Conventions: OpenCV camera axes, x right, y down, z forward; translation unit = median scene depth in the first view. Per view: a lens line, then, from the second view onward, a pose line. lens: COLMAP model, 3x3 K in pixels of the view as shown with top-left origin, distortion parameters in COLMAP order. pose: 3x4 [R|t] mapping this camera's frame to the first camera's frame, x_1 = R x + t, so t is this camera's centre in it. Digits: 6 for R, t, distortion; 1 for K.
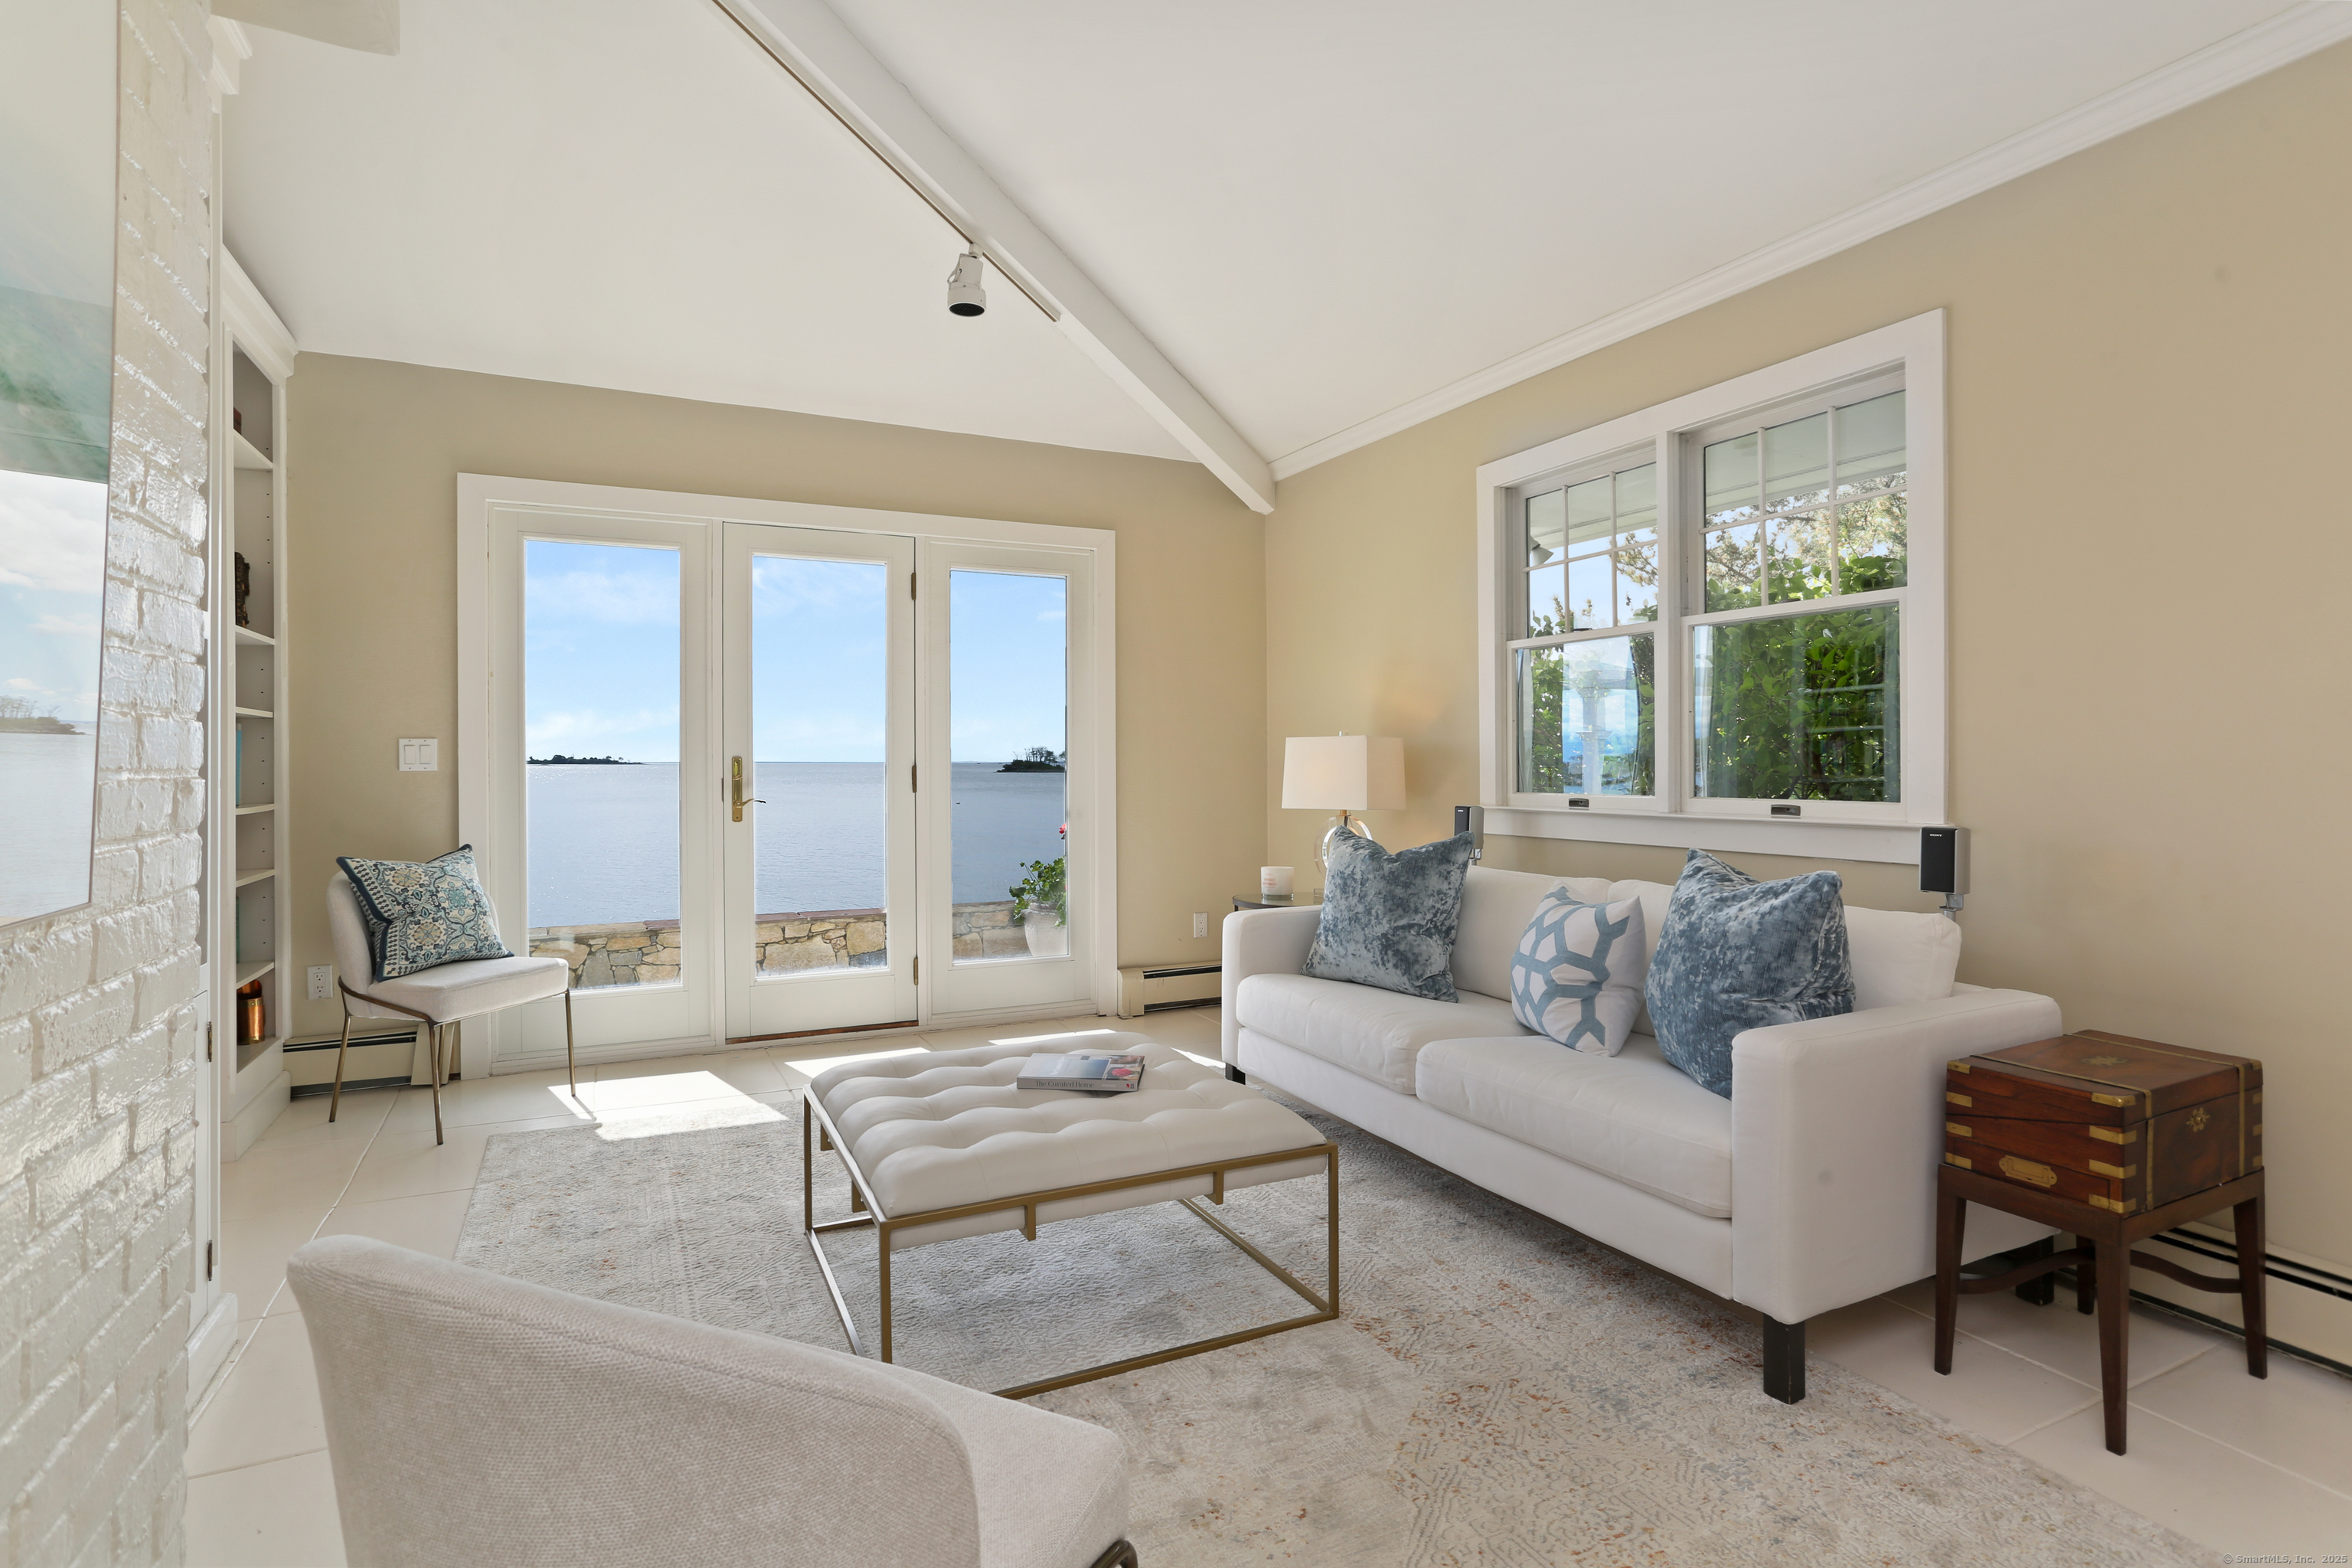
lens RADIAL K [[1174.1, 0, 1171.1], [0, 1174.1, 762.8], [0, 0, 1]] dist [-0.008159, 0.000010]
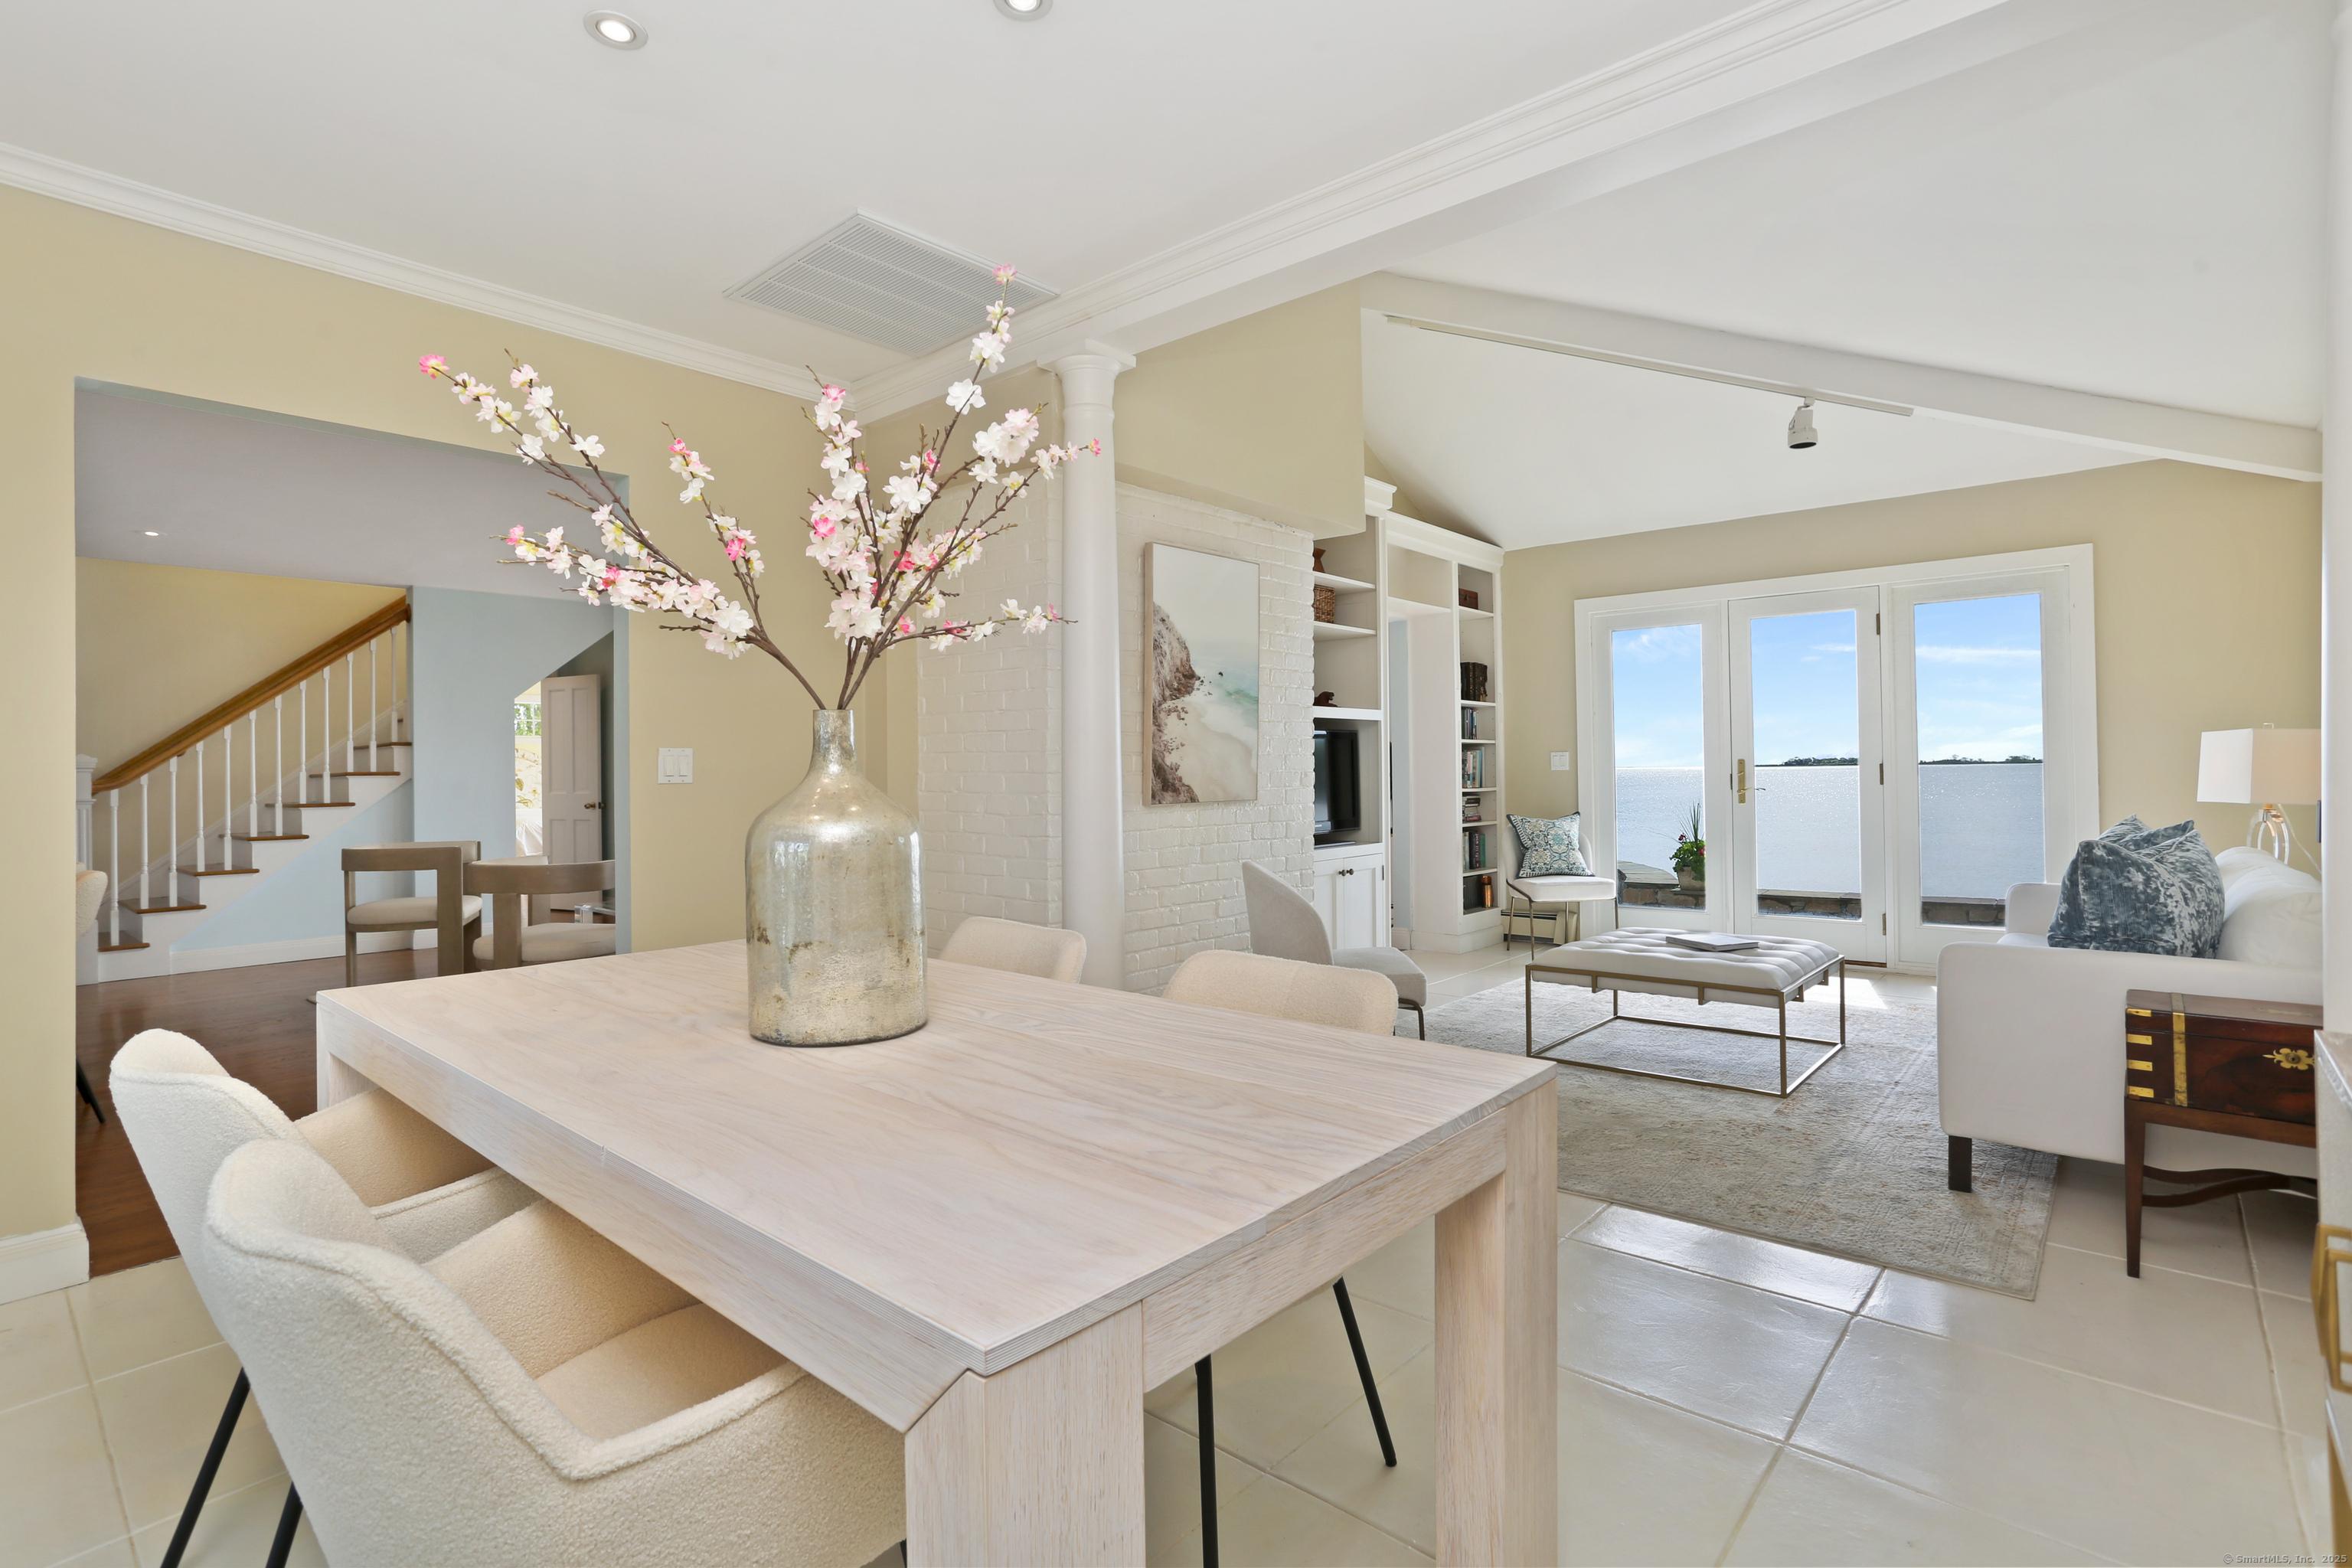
lens RADIAL K [[1148.8, 0, 1176.0], [0, 1148.8, 784.0], [0, 0, 1]] dist [-0.000225, 0.001637]
pose [[0.397679, 0.005463, -0.917508, 0.741352], [0.009979, 0.999897, 0.010279, 0.004382], [0.917470, -0.013244, 0.397584, -0.241304]]
